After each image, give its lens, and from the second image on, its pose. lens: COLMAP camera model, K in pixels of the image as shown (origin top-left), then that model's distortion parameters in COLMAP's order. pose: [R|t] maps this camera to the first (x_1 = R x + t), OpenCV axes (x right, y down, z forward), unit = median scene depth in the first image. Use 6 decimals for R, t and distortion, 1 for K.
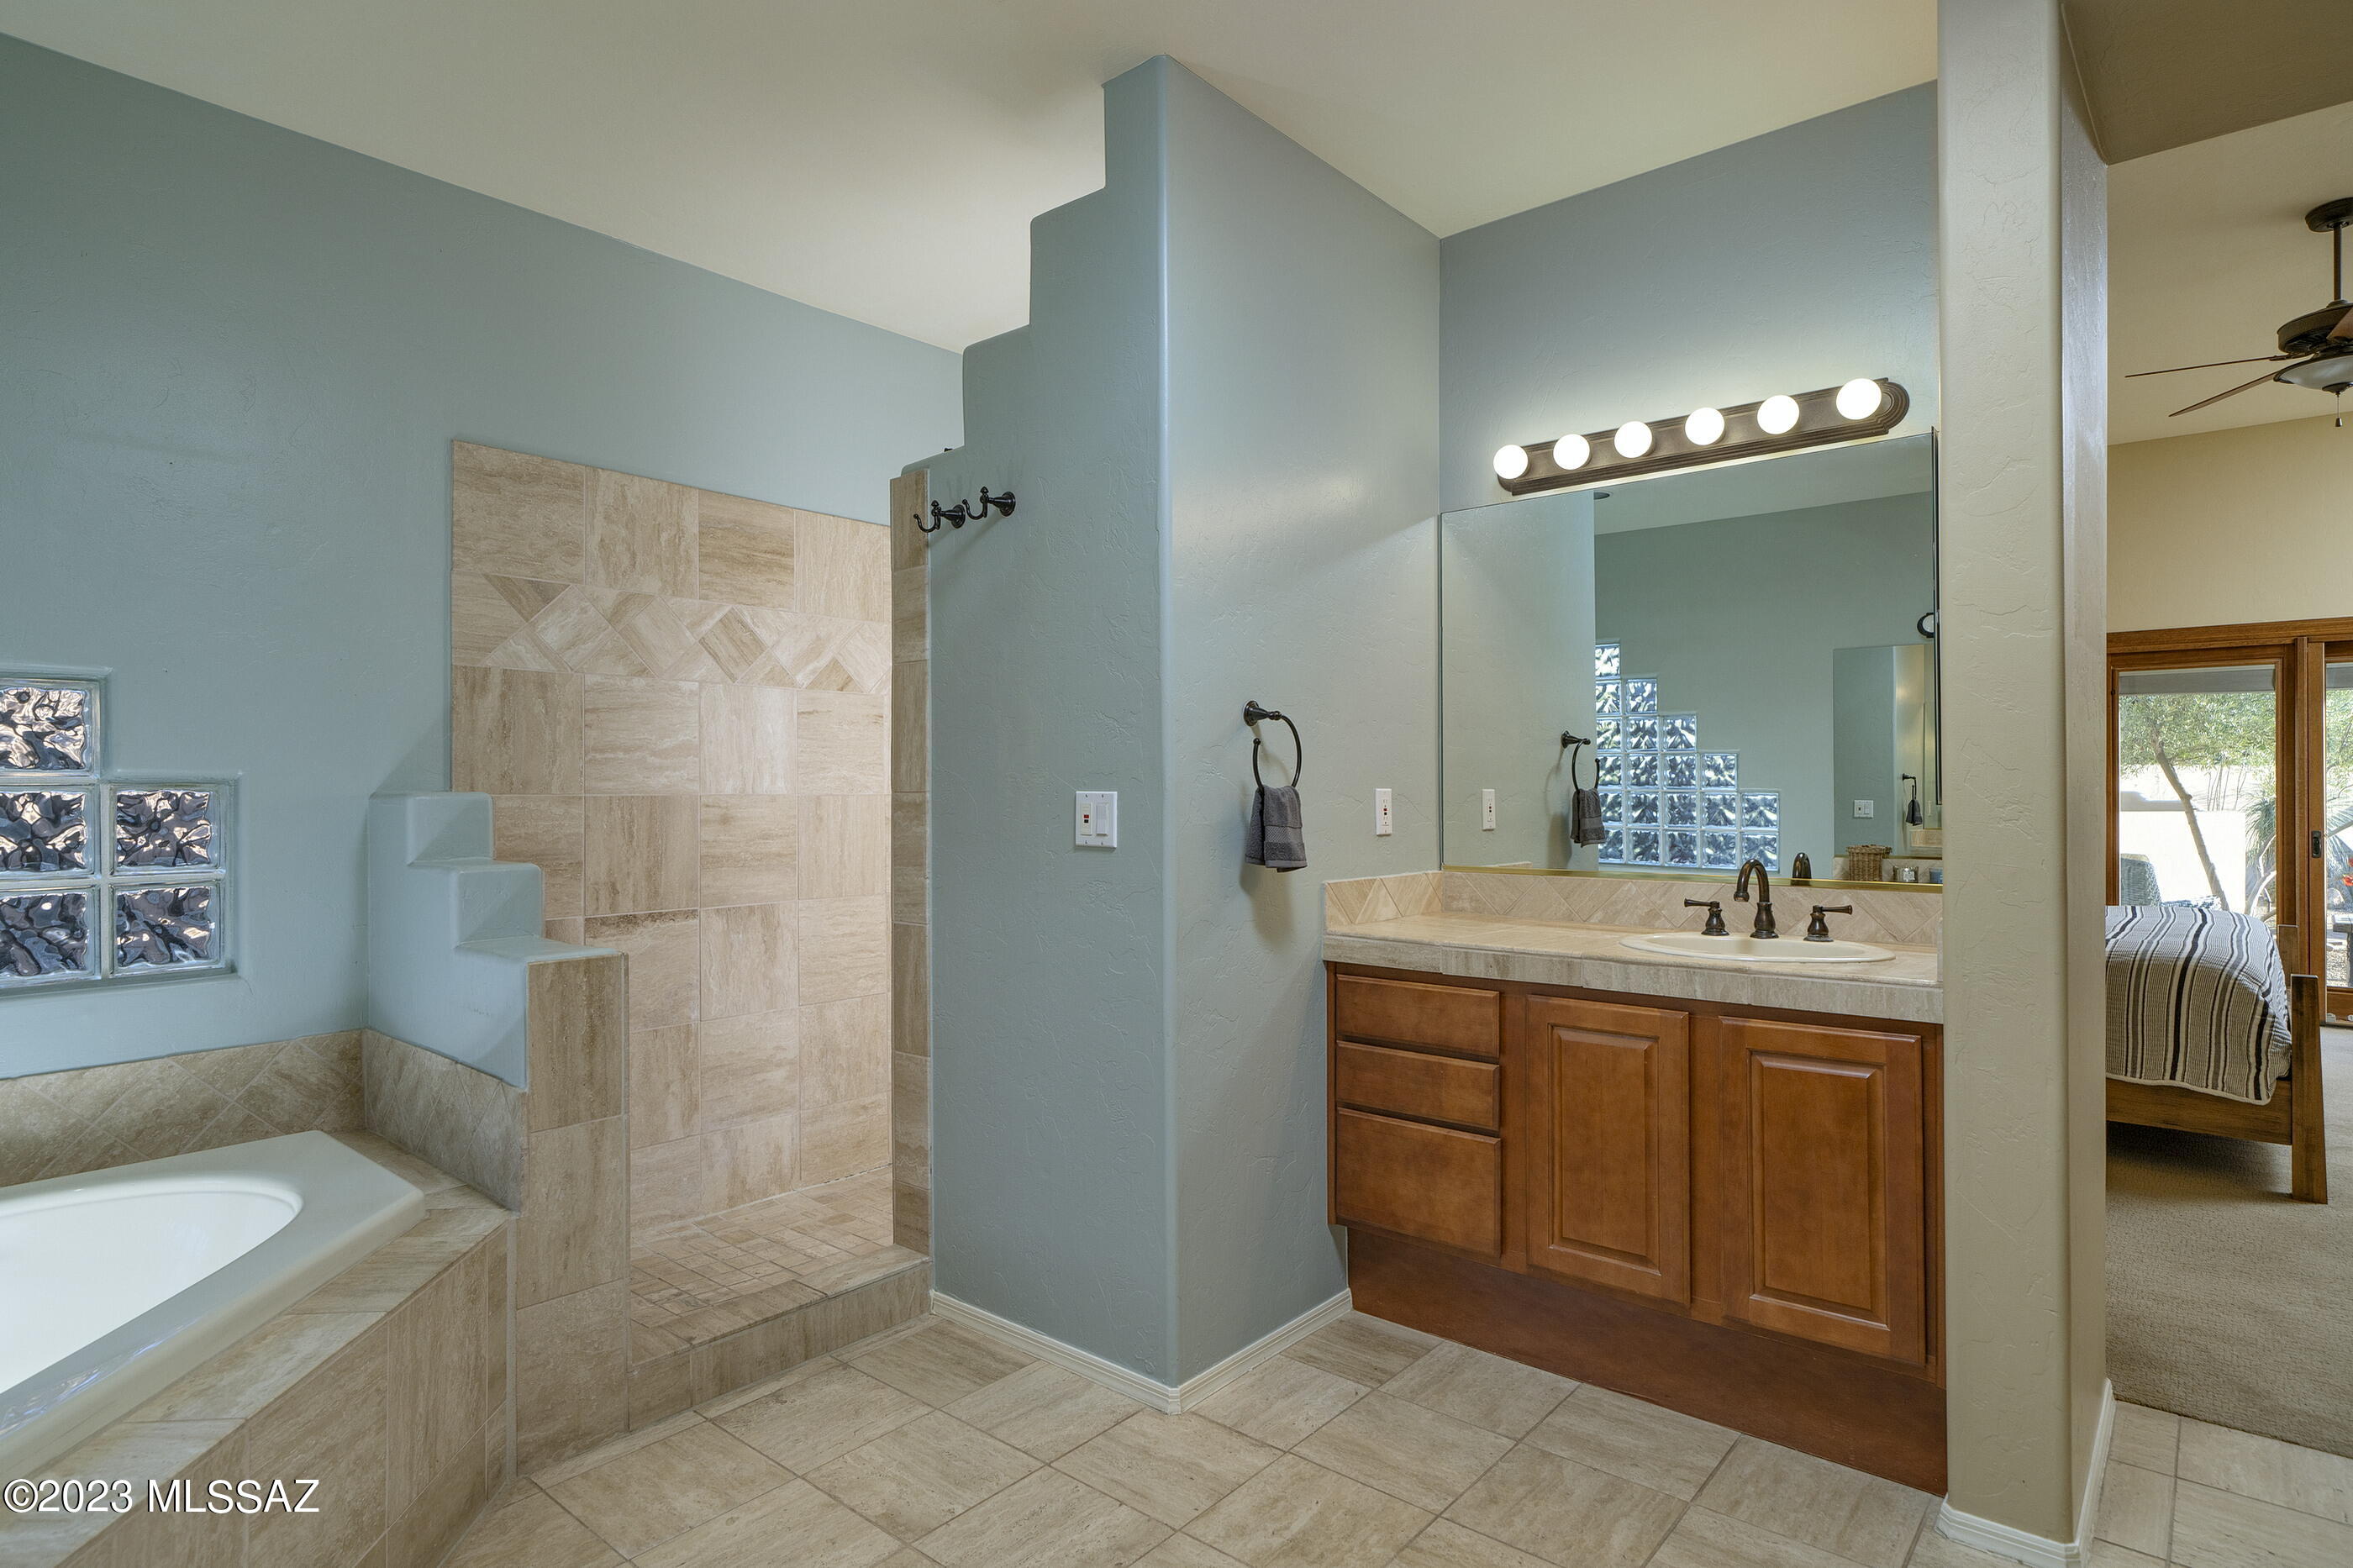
lens RADIAL K [[1175.9, 0, 1176.5], [0, 1175.9, 784.0], [0, 0, 1]] dist [0.002060, 0.000695]
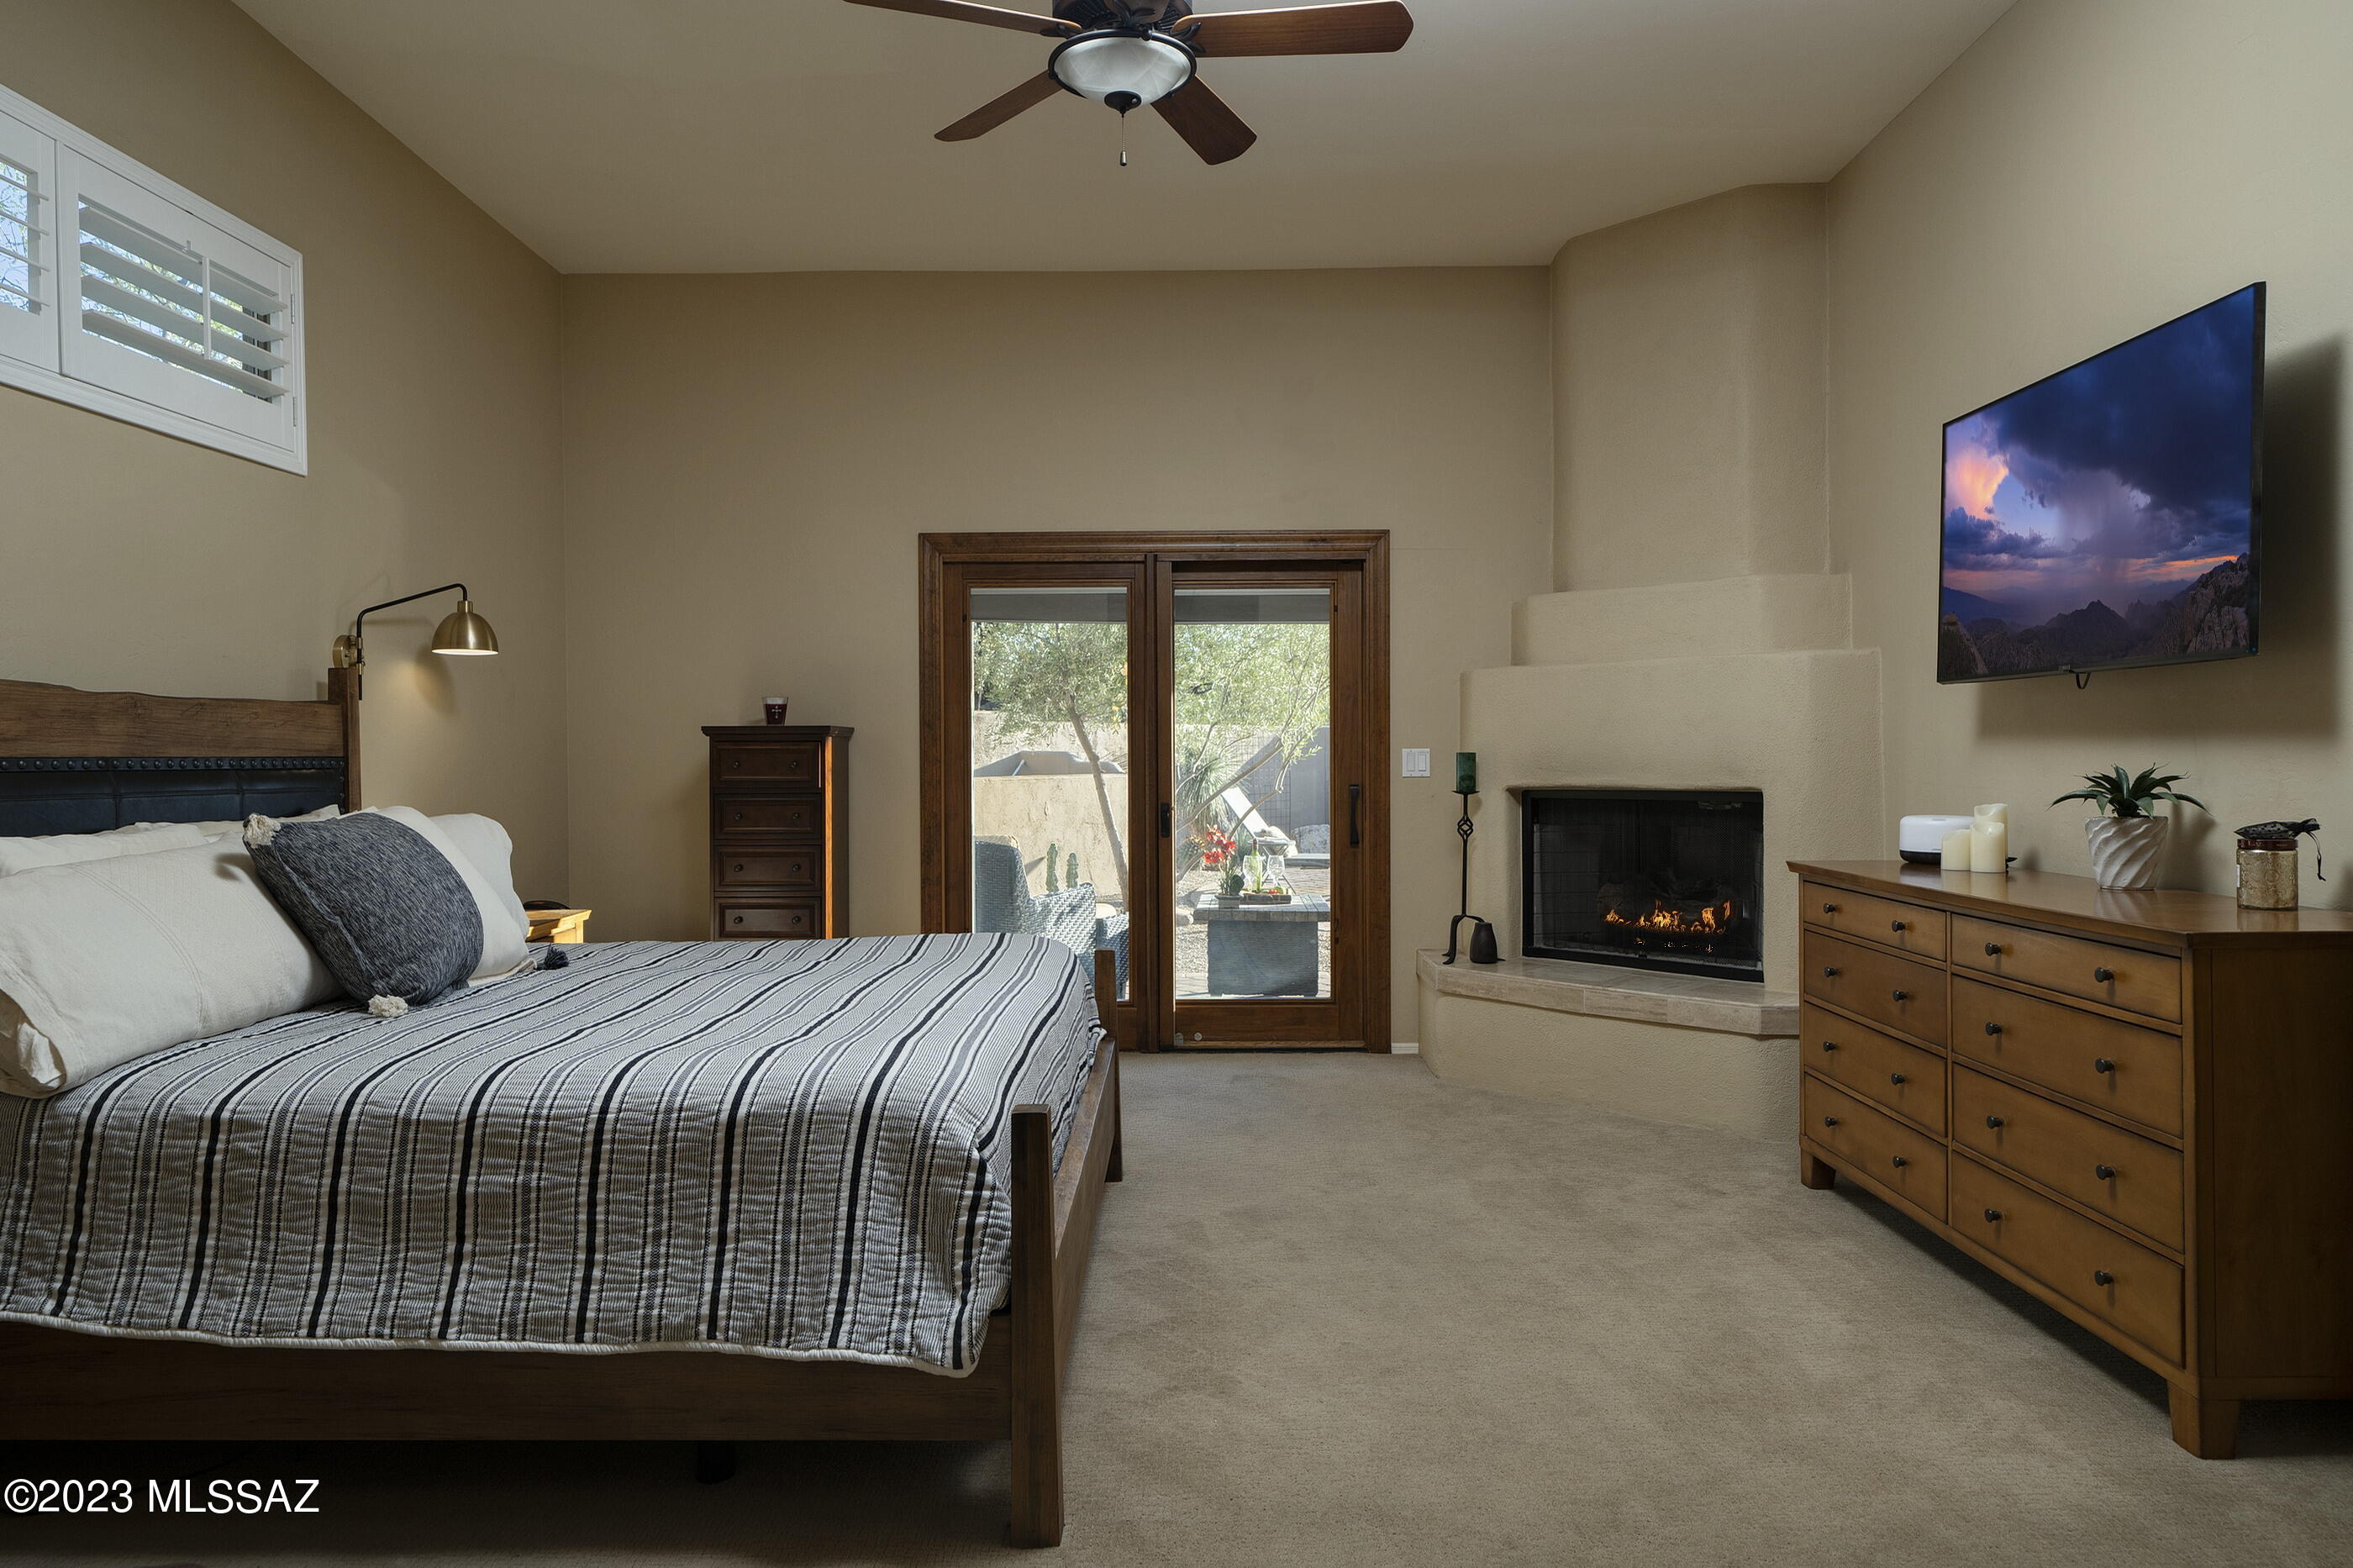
lens RADIAL K [[1445.9, 0, 1176.5], [0, 1445.9, 784.0], [0, 0, 1]] dist [0.020017, 0.000376]
pose [[0.746788, -0.016409, 0.664860, 0.226564], [-0.002654, 0.999614, 0.027652, 0.000126], [-0.665057, -0.022414, 0.746456, 0.187859]]
